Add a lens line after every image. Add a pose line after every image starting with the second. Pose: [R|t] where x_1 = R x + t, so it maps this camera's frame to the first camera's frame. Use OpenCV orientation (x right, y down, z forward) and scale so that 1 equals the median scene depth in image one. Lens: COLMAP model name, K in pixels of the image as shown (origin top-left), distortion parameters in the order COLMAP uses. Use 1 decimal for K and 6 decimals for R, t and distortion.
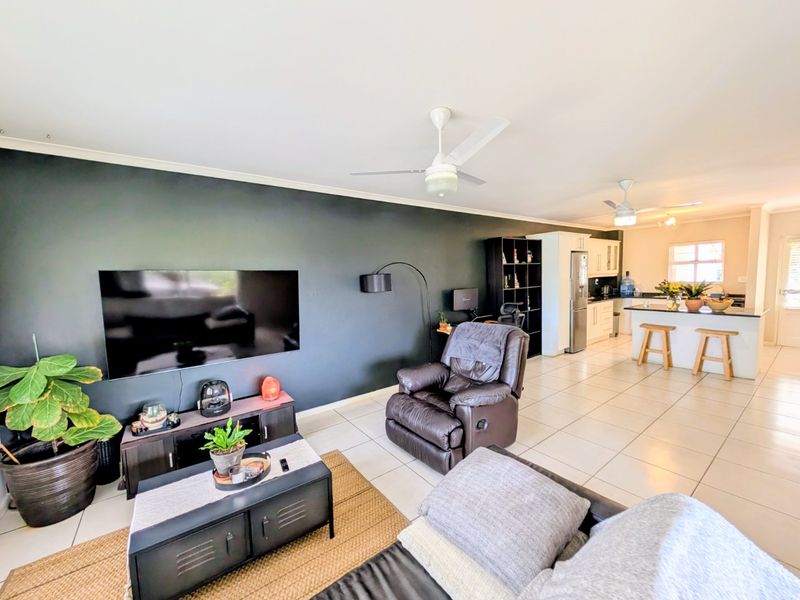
lens RADIAL K [[319.0, 0, 400.7], [0, 319.0, 301.9], [0, 0, 1]] dist [0.000663, -0.000119]
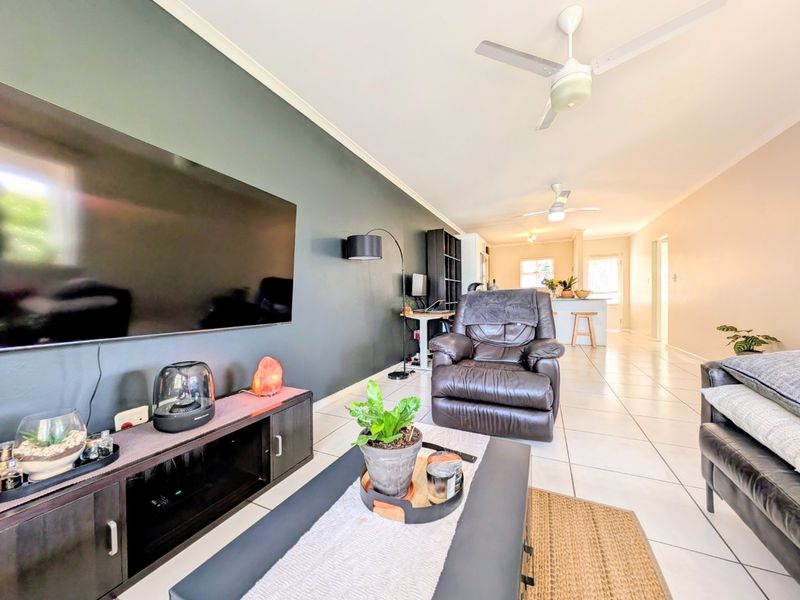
lens RADIAL K [[301.1, 0, 401.5], [0, 301.1, 302.1], [0, 0, 1]] dist [0.017630, -0.000026]
pose [[0.879116, 0.012644, 0.476440, -0.242239], [0.023498, 0.997283, -0.069824, 0.092095], [-0.476028, 0.072578, 0.876430, 0.184226]]
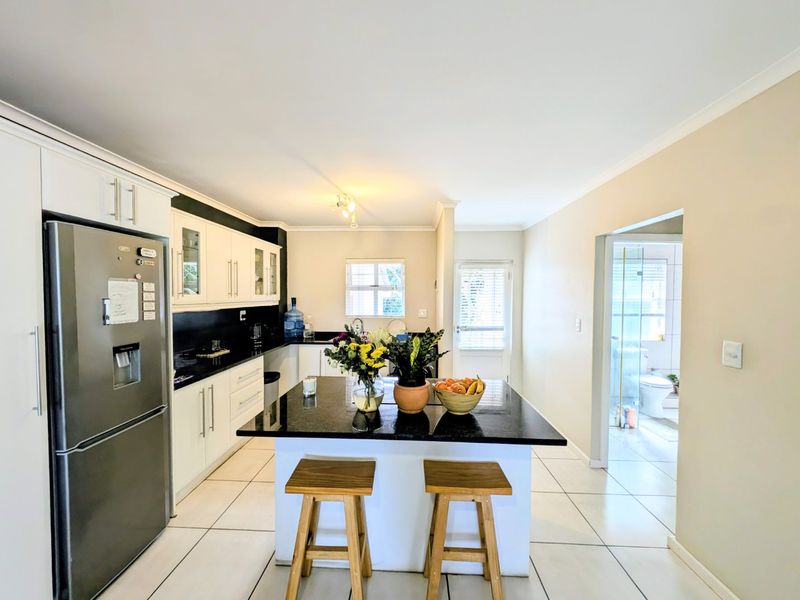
lens RADIAL K [[303.7, 0, 401.6], [0, 303.7, 302.3], [0, 0, 1]] dist [0.000750, -0.000031]
pose [[0.627538, 0.015182, 0.778438, 0.528006], [0.037787, 0.998038, -0.049927, -0.068558], [-0.777668, 0.060746, 0.625733, 0.648560]]
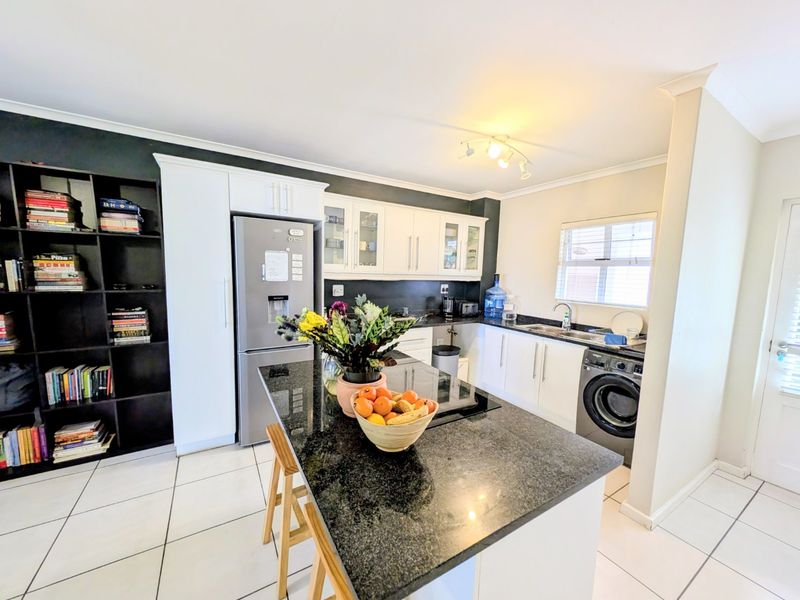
lens RADIAL K [[308.8, 0, 401.3], [0, 308.8, 302.7], [0, 0, 1]] dist [0.001542, -0.000081]
pose [[0.993513, 0.070390, -0.089320, 0.809684], [-0.068408, 0.997342, 0.025067, -0.065525], [0.090847, -0.018795, 0.995687, 0.613635]]
